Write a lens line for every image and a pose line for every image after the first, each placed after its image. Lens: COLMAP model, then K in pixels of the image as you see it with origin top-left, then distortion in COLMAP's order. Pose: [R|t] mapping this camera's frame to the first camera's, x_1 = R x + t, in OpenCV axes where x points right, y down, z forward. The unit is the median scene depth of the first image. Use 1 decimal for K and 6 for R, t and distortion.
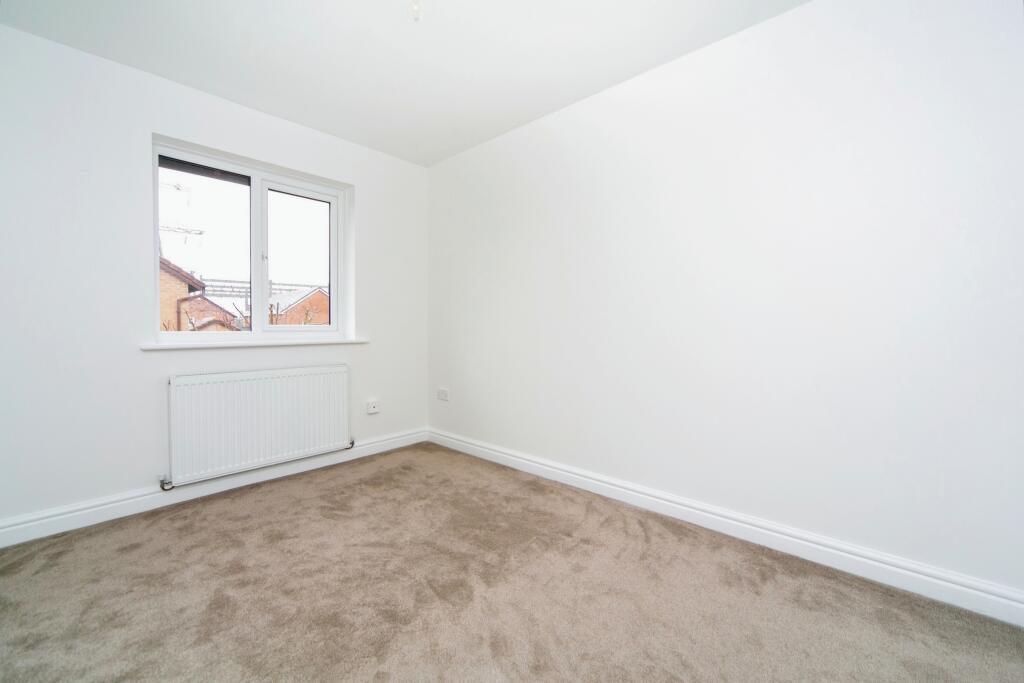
lens RADIAL K [[428.9, 0, 514.5], [0, 428.9, 329.2], [0, 0, 1]] dist [0.000635, -0.000026]
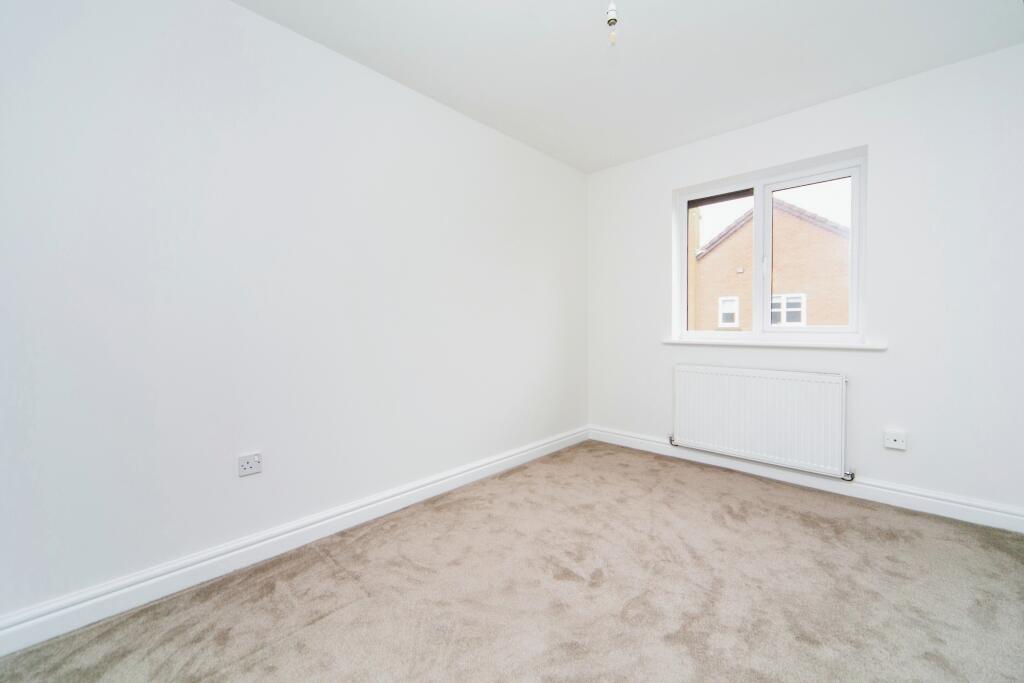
lens RADIAL K [[428.9, 0, 514.5], [0, 428.9, 329.2], [0, 0, 1]] dist [0.000635, -0.000026]
pose [[-0.074245, 0.006340, -0.997220, 0.566279], [-0.006108, 0.999958, 0.006812, -0.005941], [0.997221, 0.006597, -0.074203, 0.549485]]
